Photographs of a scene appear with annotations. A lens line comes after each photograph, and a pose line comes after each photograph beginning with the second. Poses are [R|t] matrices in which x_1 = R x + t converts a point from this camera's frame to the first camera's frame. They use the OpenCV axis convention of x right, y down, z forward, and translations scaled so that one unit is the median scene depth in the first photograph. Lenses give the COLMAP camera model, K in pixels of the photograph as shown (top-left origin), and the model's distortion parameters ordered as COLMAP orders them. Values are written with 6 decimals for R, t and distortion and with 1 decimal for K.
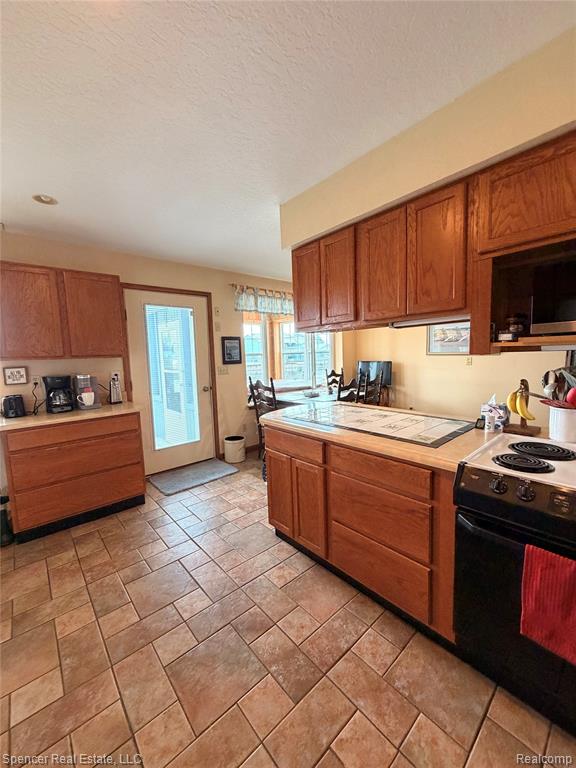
lens RADIAL K [[304.9, 0, 290.2], [0, 304.9, 382.6], [0, 0, 1]] dist [-0.000522, -0.000770]
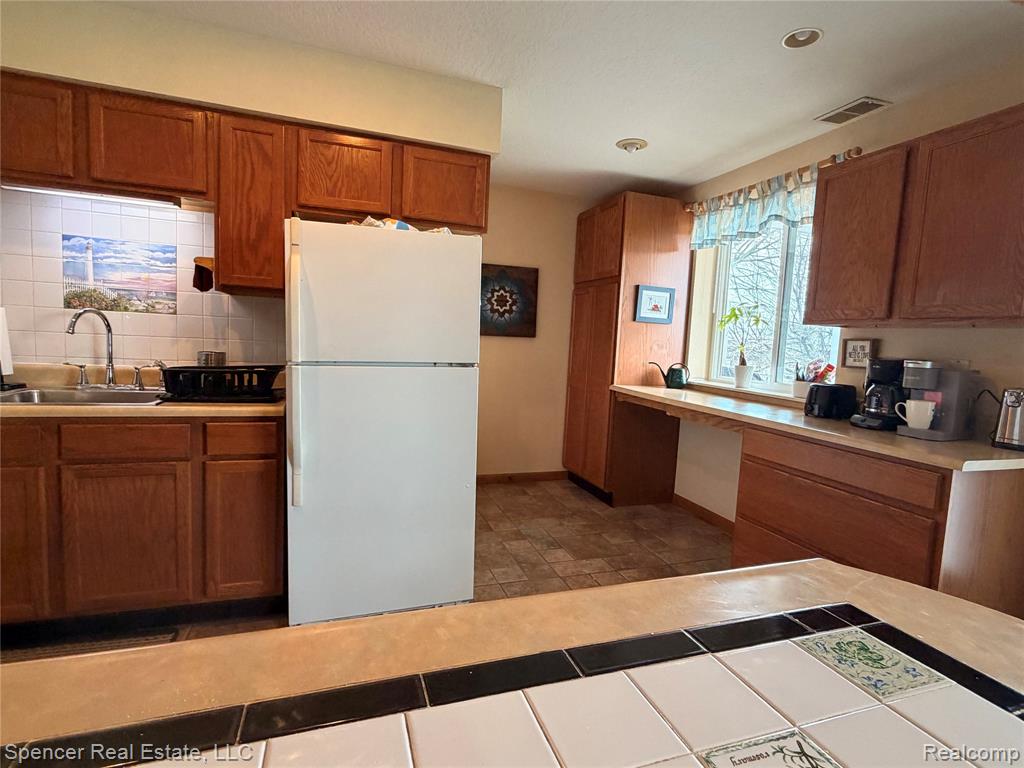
lens RADIAL K [[510.1, 0, 515.9], [0, 510.1, 383.9], [0, 0, 1]] dist [0.003689, 0.000464]
pose [[-0.372706, 0.101290, -0.922405, 0.261415], [-0.125145, 0.979457, 0.158121, -0.037121], [0.919472, 0.174367, -0.352374, 0.723198]]
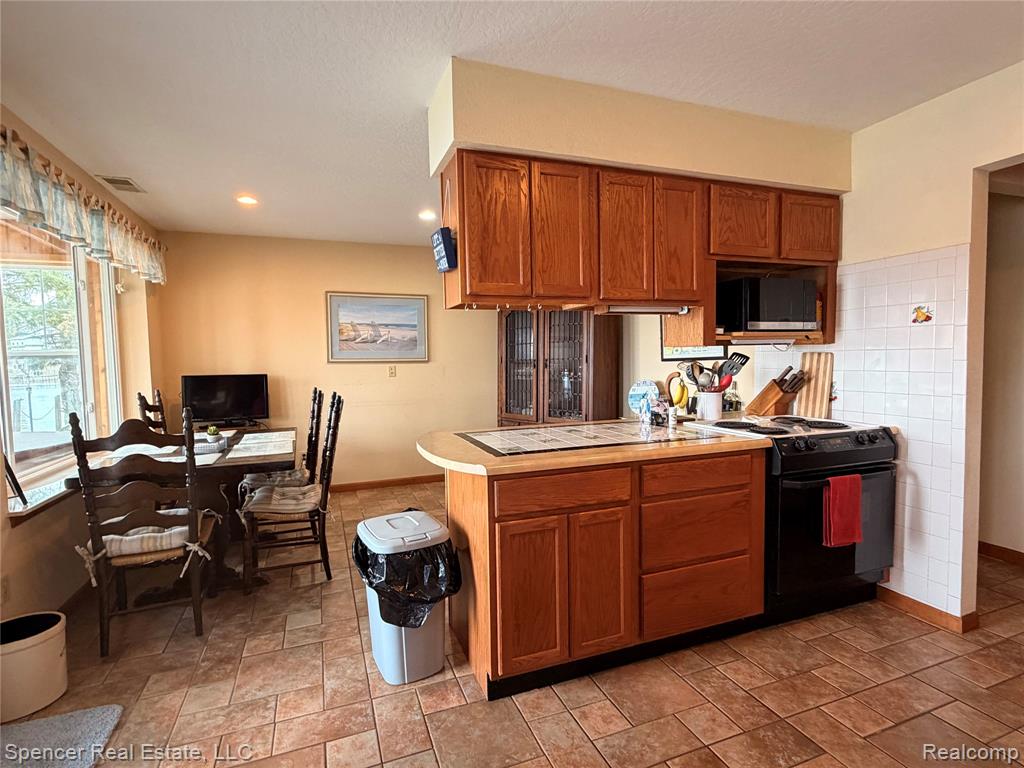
lens RADIAL K [[510.1, 0, 514.2], [0, 510.1, 387.2], [0, 0, 1]] dist [0.003689, 0.000464]
pose [[0.352744, -0.026005, 0.935359, -0.695338], [0.093046, 0.995634, -0.007409, 0.000651], [-0.931082, 0.089645, 0.353623, 0.541073]]
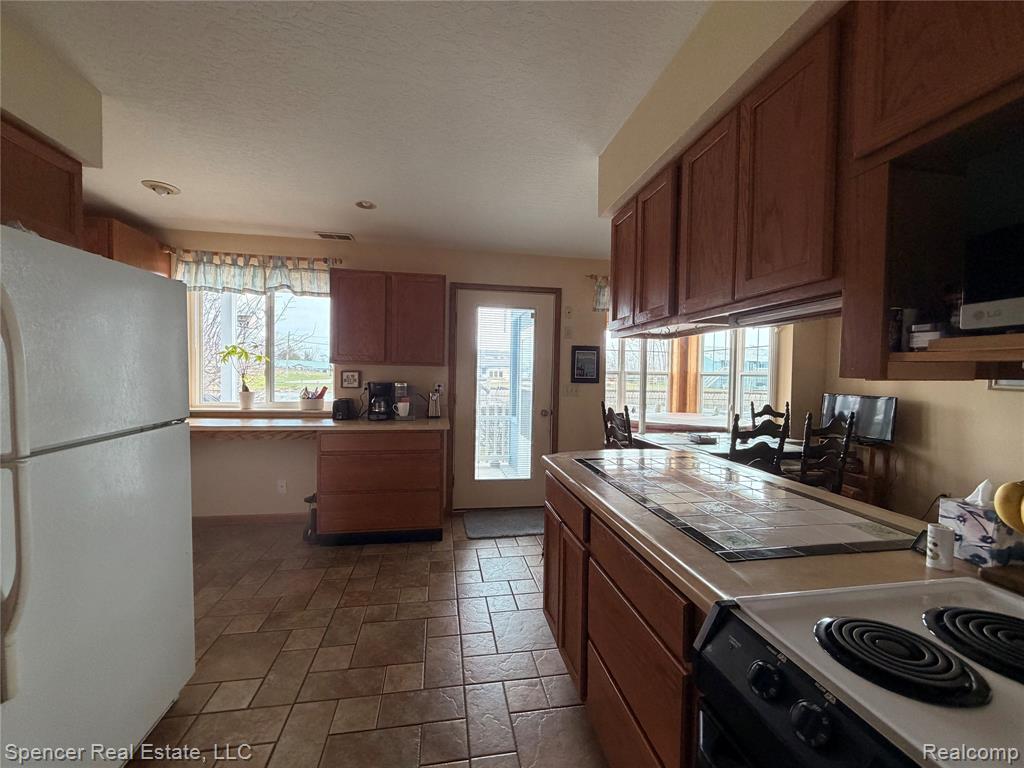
lens RADIAL K [[406.5, 0, 510.3], [0, 406.5, 383.2], [0, 0, 1]] dist [-0.000522, -0.000770]
pose [[0.850393, 0.060768, -0.522627, 0.253488], [-0.095790, 0.994589, -0.040221, -0.006161], [0.517354, 0.084266, 0.851612, 0.117607]]
